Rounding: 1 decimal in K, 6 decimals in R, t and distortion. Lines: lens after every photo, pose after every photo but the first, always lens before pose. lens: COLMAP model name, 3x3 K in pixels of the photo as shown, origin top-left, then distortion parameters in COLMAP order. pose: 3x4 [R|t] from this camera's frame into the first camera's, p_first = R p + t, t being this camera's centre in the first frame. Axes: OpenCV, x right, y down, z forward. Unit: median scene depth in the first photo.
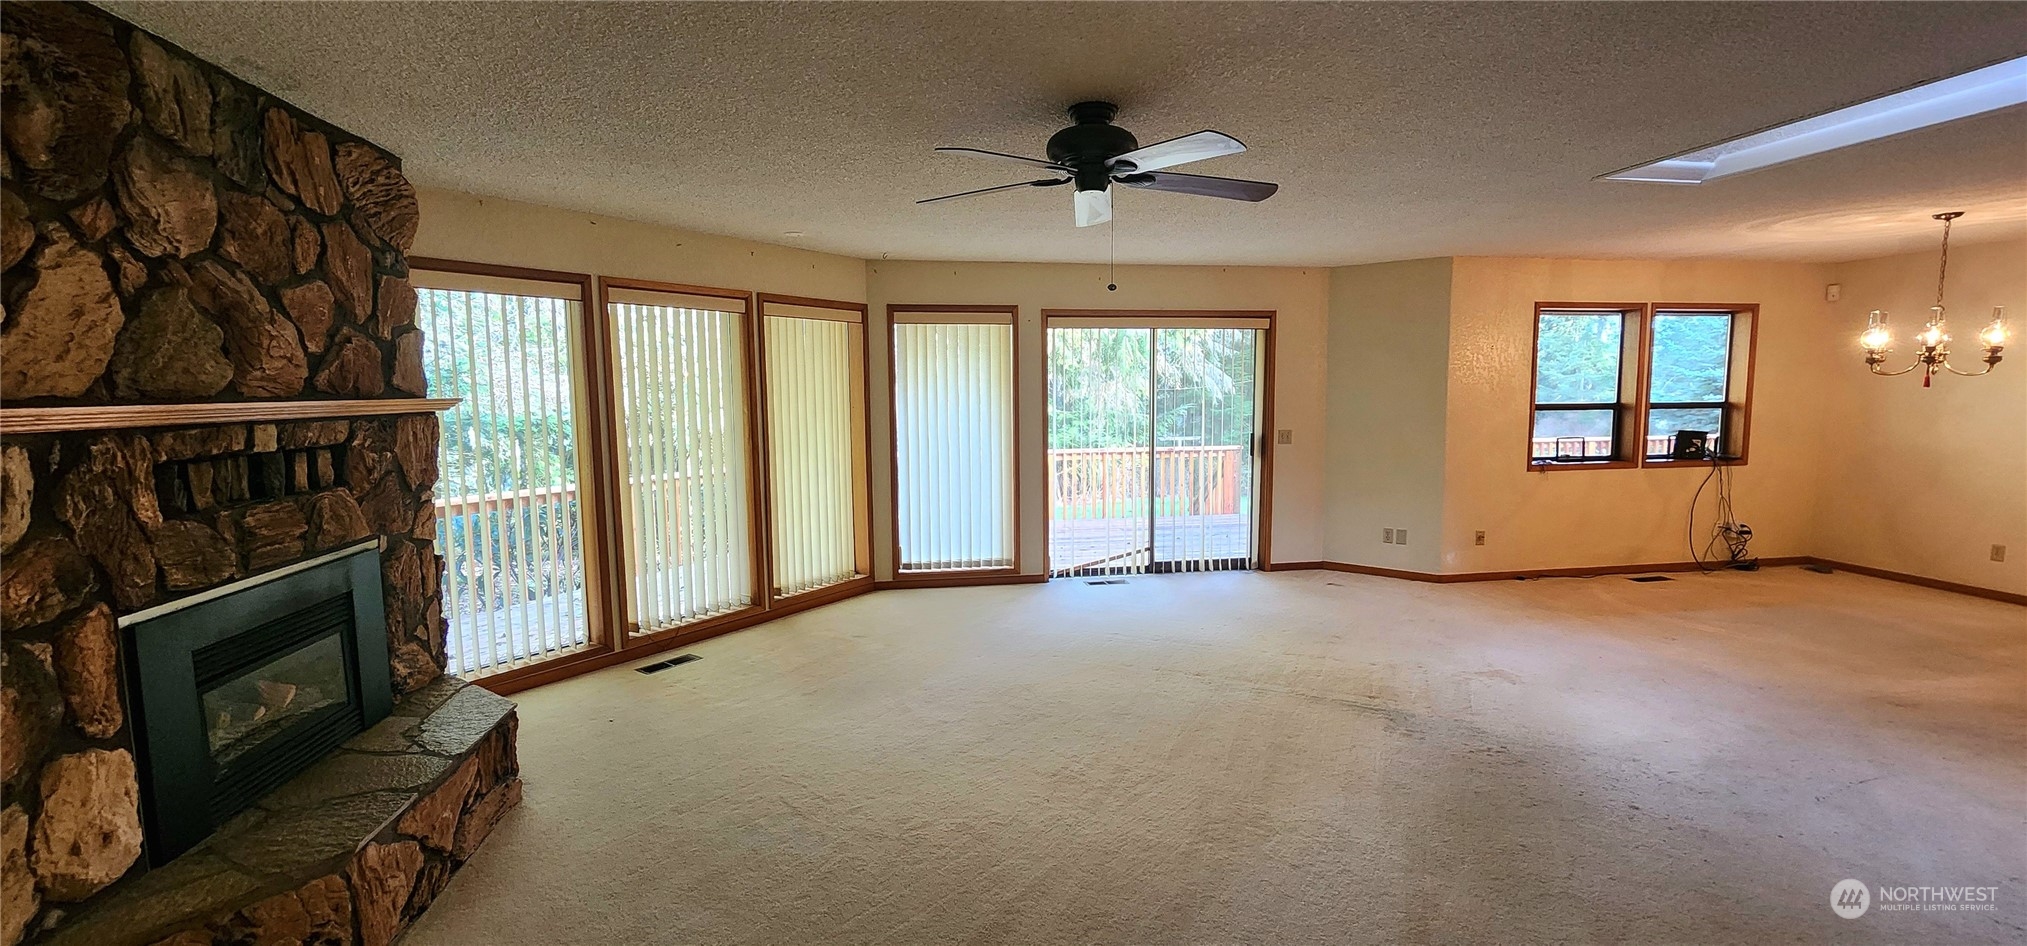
lens RADIAL K [[826.8, 0, 1013.5], [0, 826.8, 473.0], [0, 0, 1]] dist [-0.001046, 0.004104]
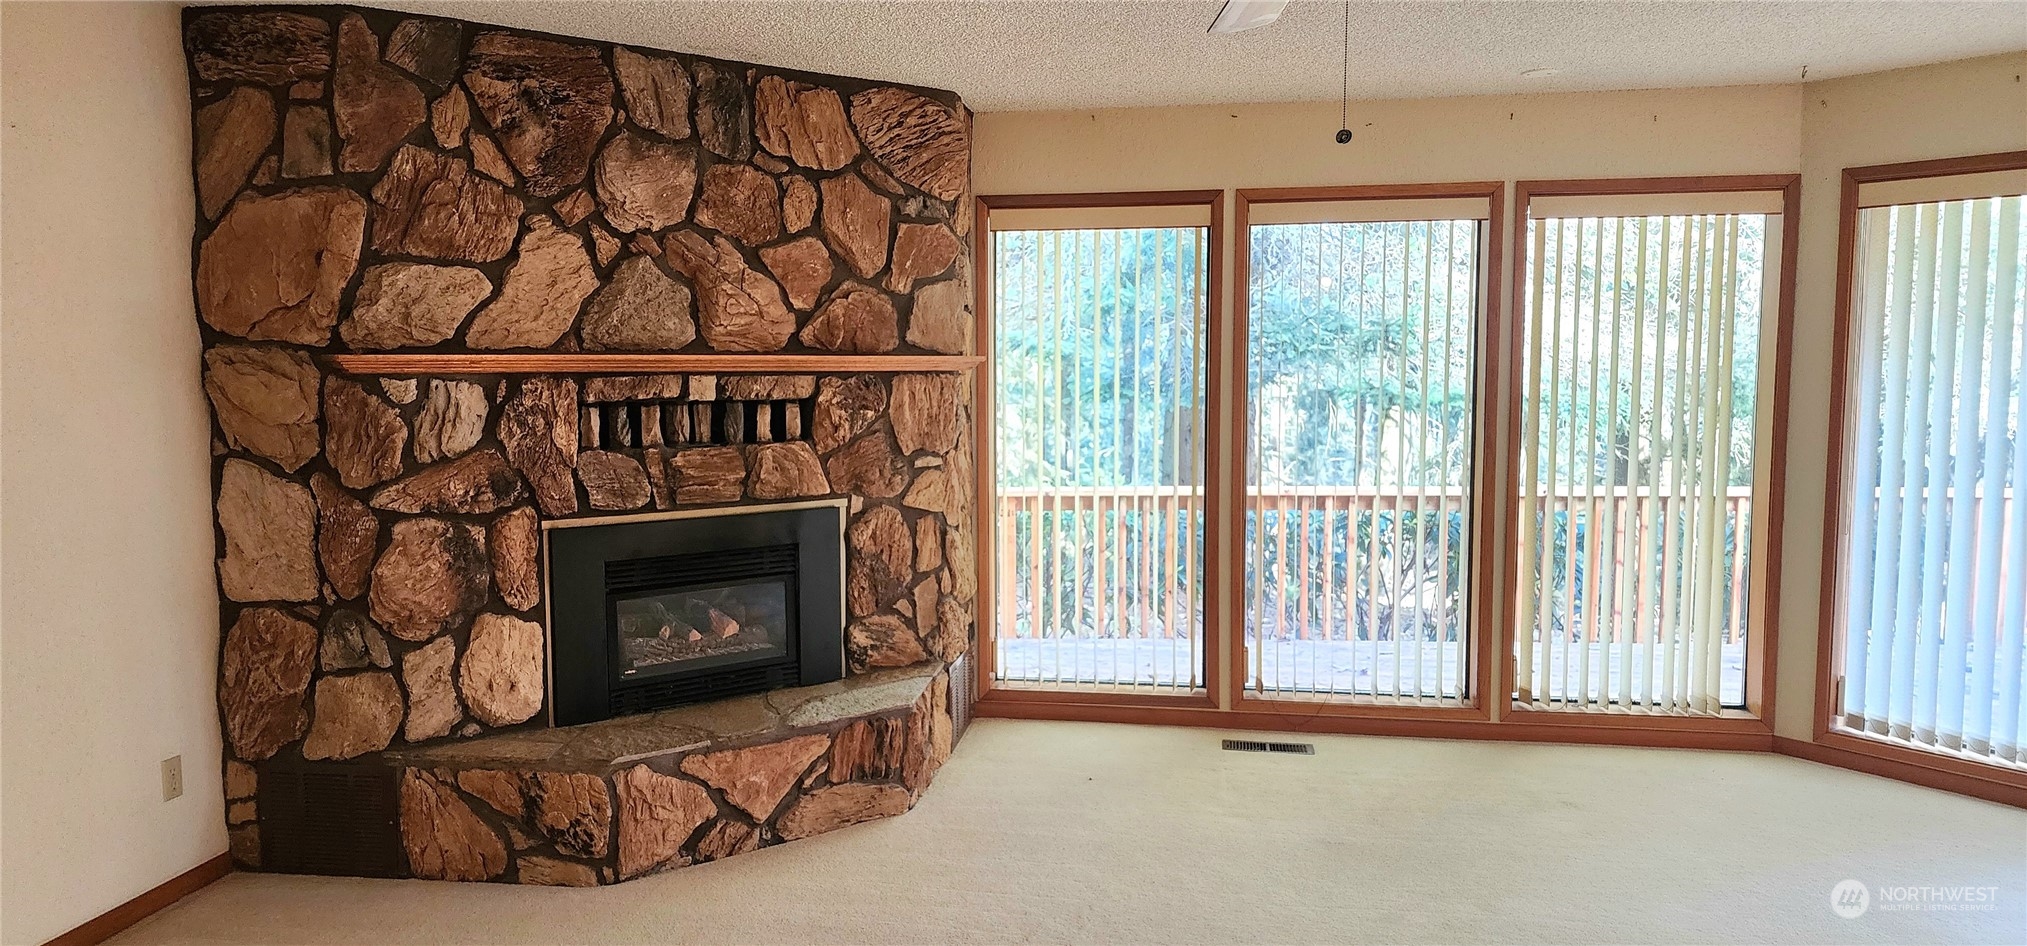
lens RADIAL K [[1341.0, 0, 1005.3], [0, 1341.0, 479.4], [0, 0, 1]] dist [0.101703, -0.097595]
pose [[0.460107, 0.088871, -0.883405, 0.854655], [-0.094027, 0.994260, 0.051051, -0.049247], [0.882871, 0.059575, 0.465822, 0.514485]]
